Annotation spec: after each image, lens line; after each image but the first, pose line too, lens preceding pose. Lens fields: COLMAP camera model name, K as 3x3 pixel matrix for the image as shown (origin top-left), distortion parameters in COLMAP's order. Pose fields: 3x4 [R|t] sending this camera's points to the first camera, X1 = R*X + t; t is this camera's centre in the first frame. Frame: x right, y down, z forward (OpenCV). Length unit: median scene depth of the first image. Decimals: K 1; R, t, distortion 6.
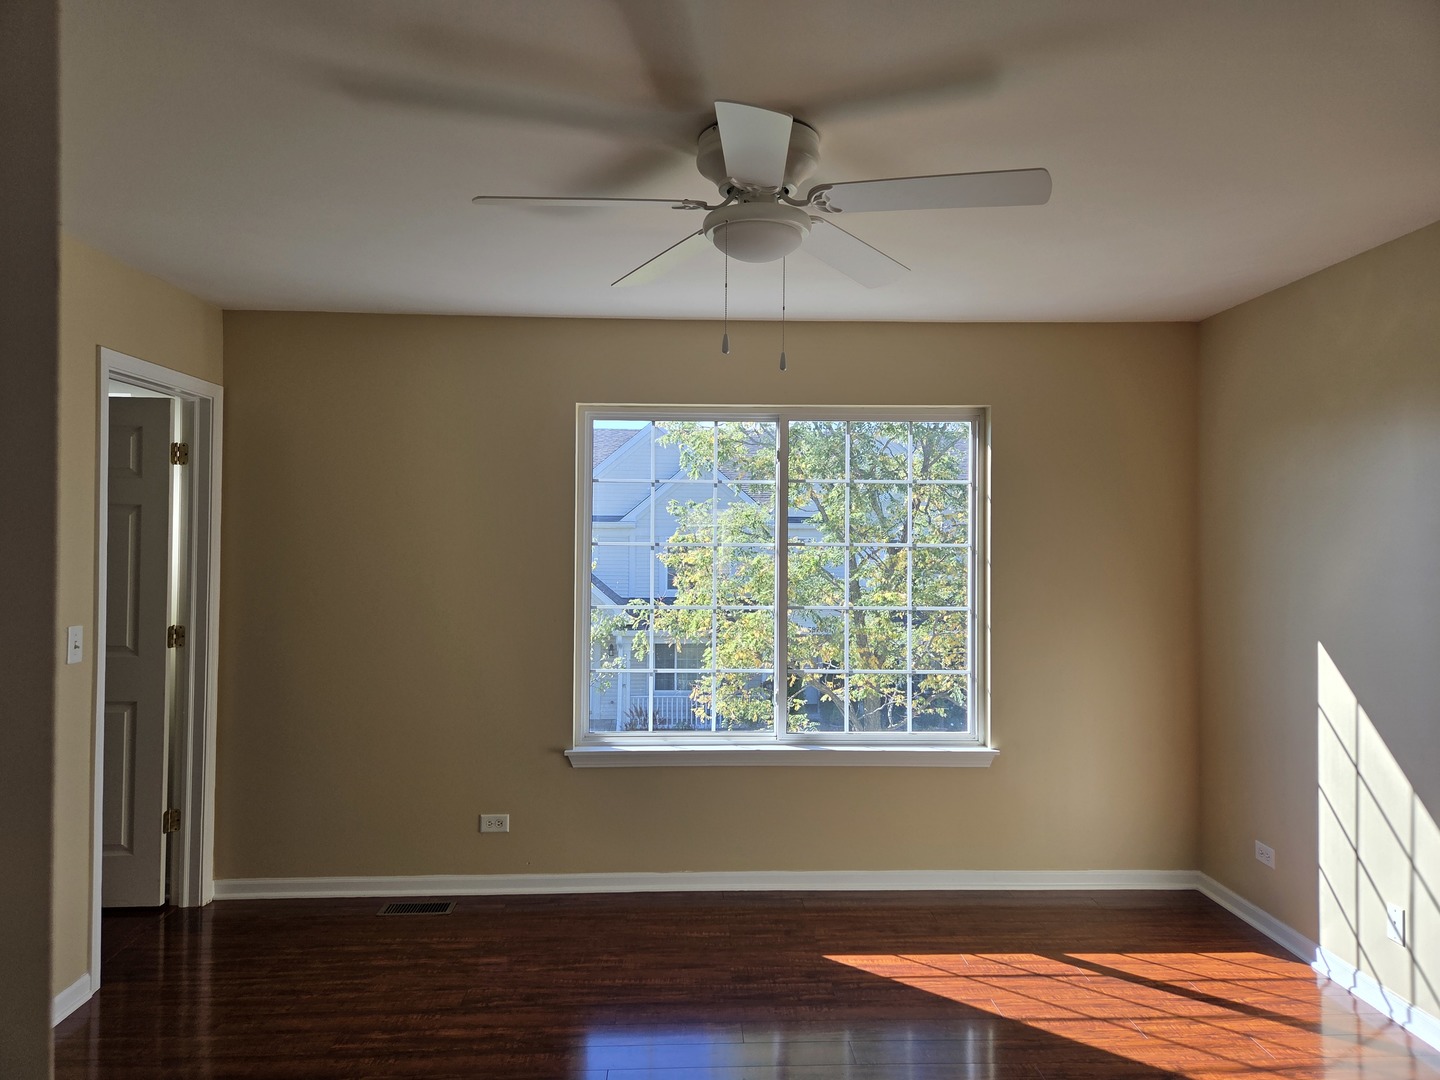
lens RADIAL K [[955.6, 0, 720.0], [0, 955.6, 540.0], [0, 0, 1]] dist [0.062346, -0.048010]
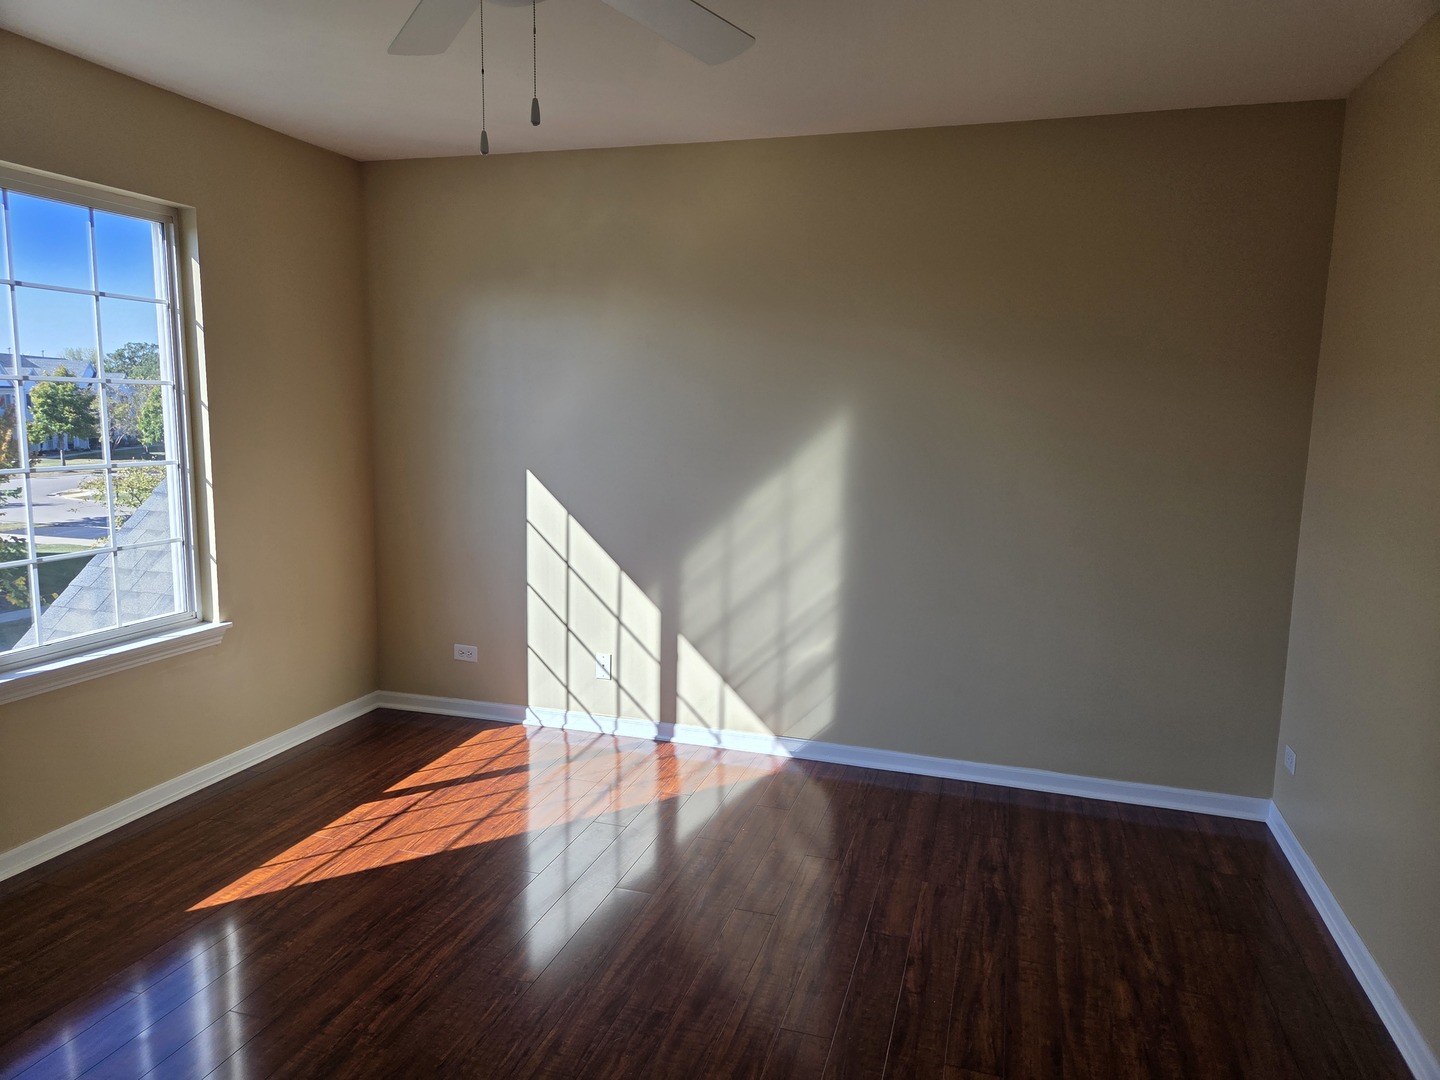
lens RADIAL K [[955.6, 0, 720.0], [0, 955.6, 540.0], [0, 0, 1]] dist [0.062346, -0.048010]
pose [[0.344245, -0.133103, 0.929397, -0.456749], [-0.015878, 0.988933, 0.147511, 0.009189], [-0.938746, -0.065537, 0.338322, 0.357827]]
